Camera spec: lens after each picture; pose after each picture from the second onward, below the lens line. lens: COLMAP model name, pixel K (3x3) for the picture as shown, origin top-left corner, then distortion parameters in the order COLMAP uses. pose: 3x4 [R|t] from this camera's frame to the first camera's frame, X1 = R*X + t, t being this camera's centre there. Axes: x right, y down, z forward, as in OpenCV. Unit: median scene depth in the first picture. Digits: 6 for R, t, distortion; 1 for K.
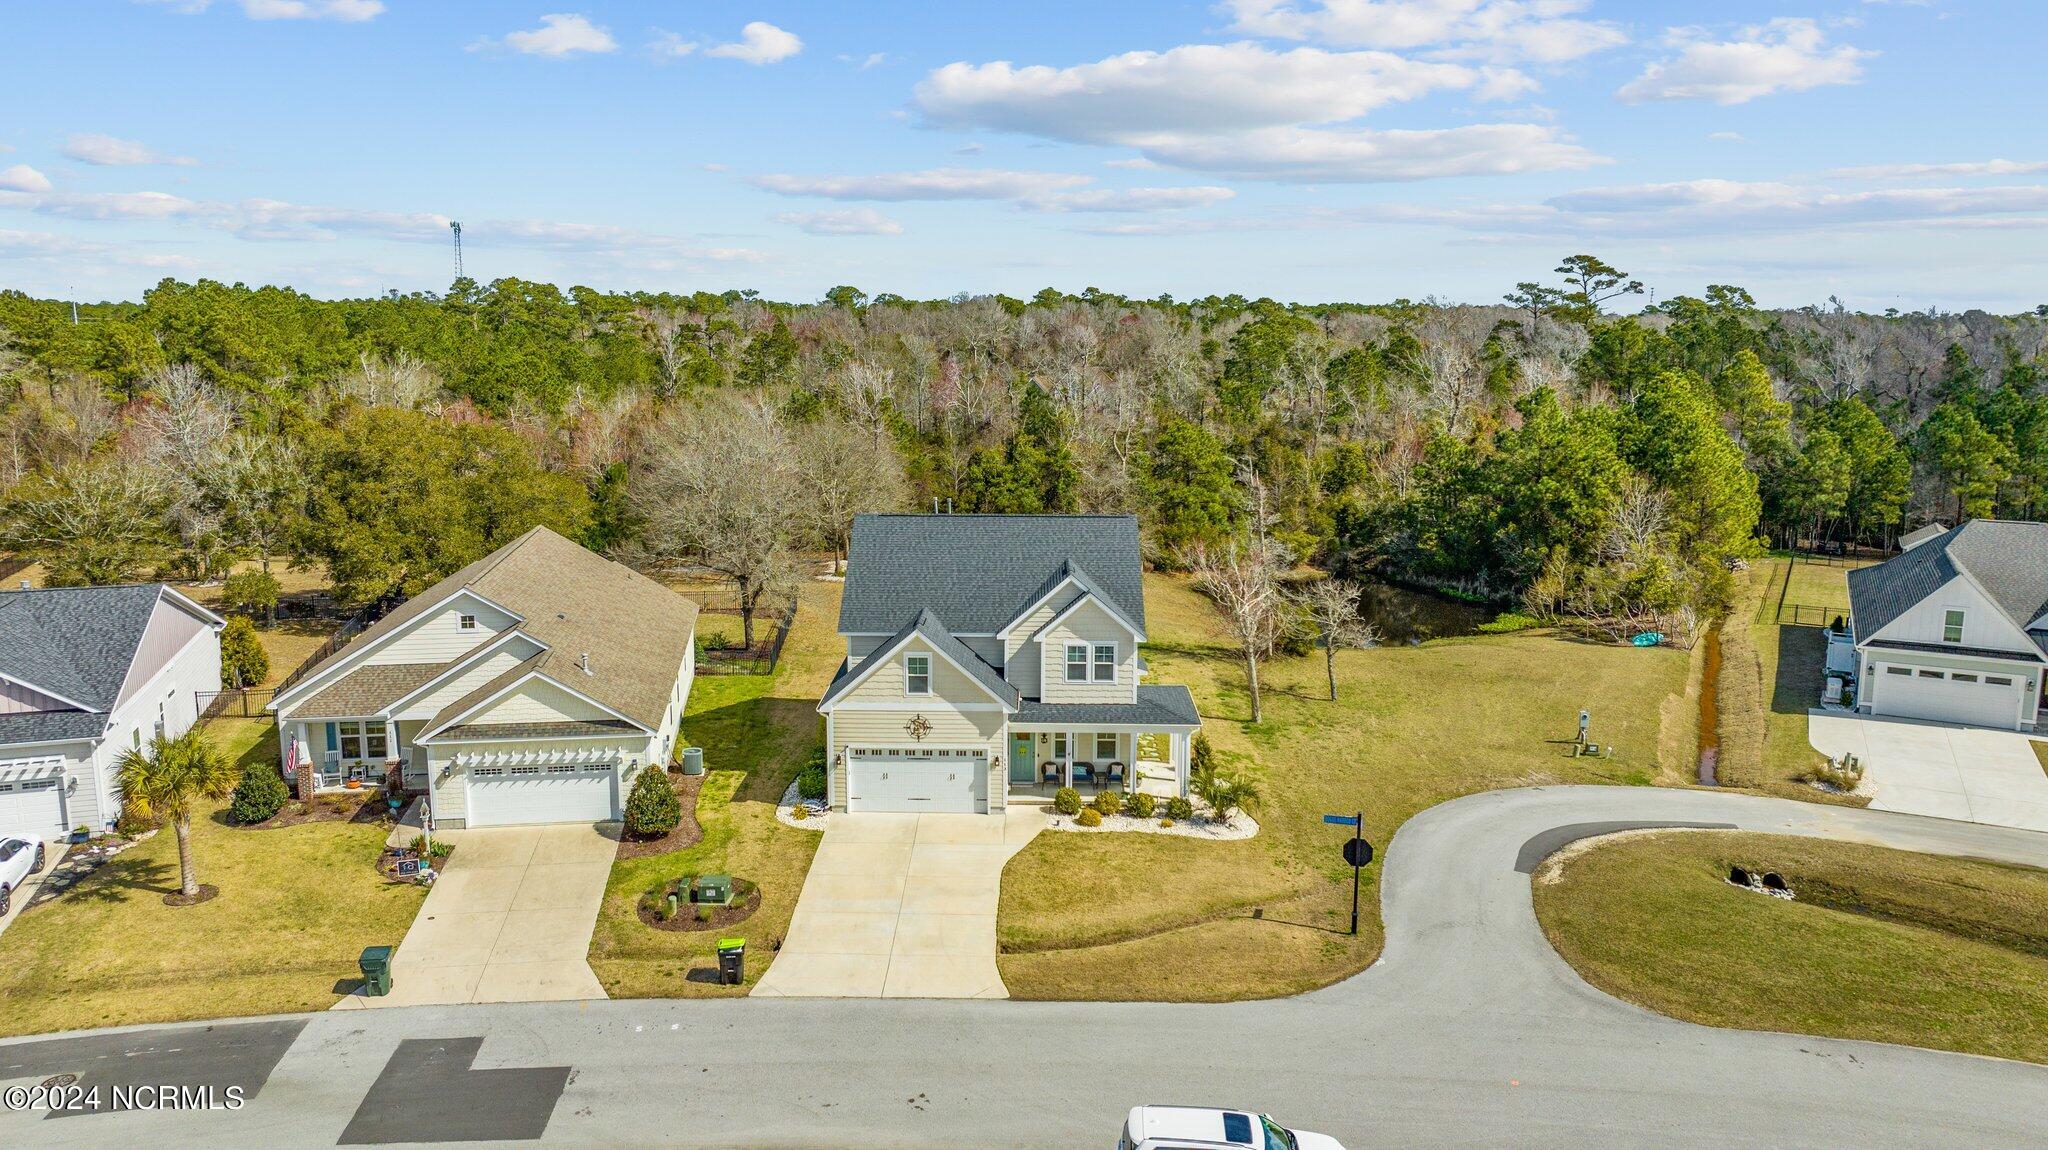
lens RADIAL K [[1436.3, 0, 1024.4], [0, 1436.3, 577.2], [0, 0, 1]] dist [-0.032353, 0.013194]
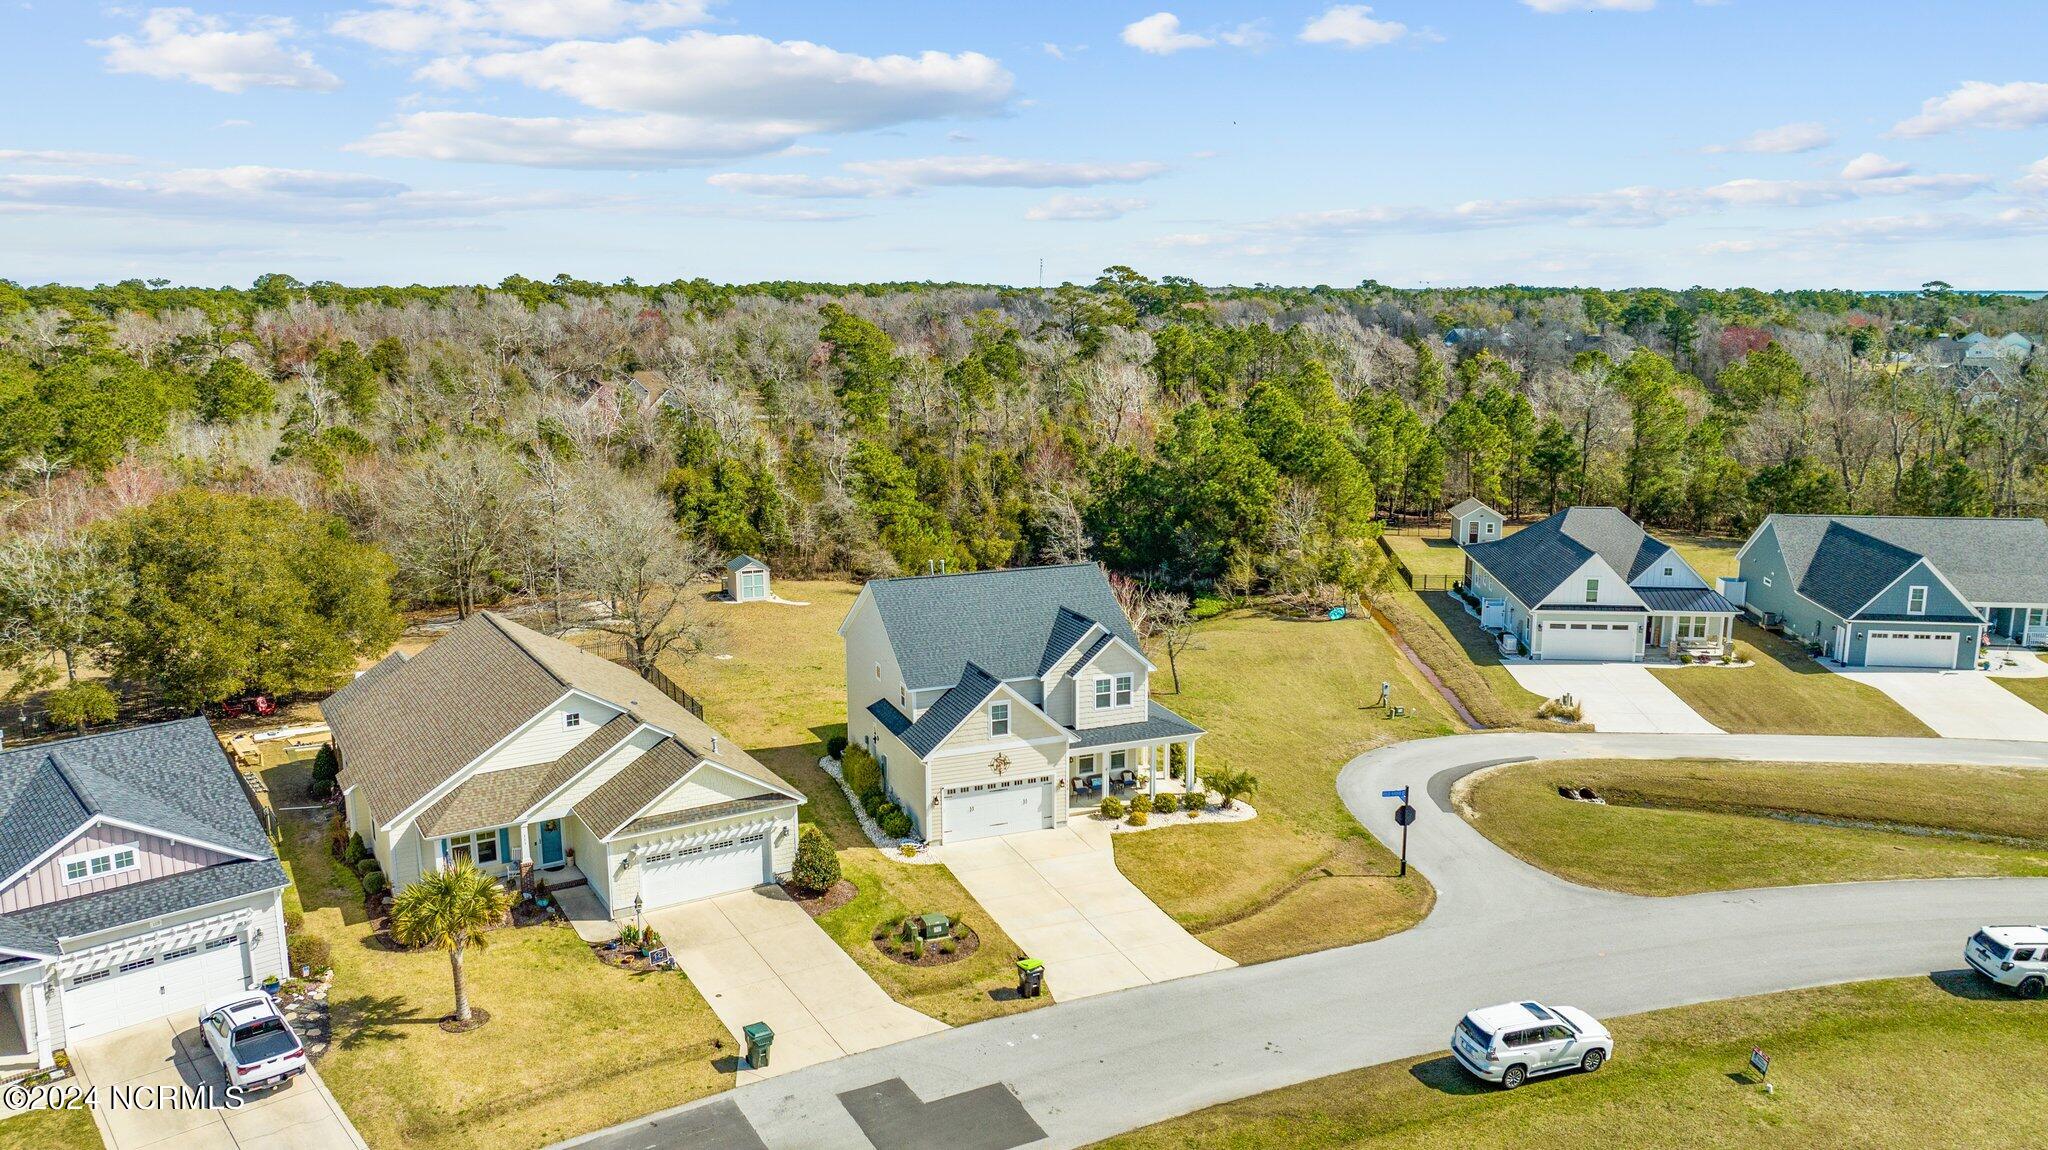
lens RADIAL K [[1431.6, 0, 1025.2], [0, 1431.6, 574.3], [0, 0, 1]] dist [-0.028985, -0.008167]
pose [[0.923129, -0.080743, 0.375917, -0.478467], [0.074191, 0.996734, 0.031897, -0.085503], [-0.377264, -0.001556, 0.926104, -0.093528]]
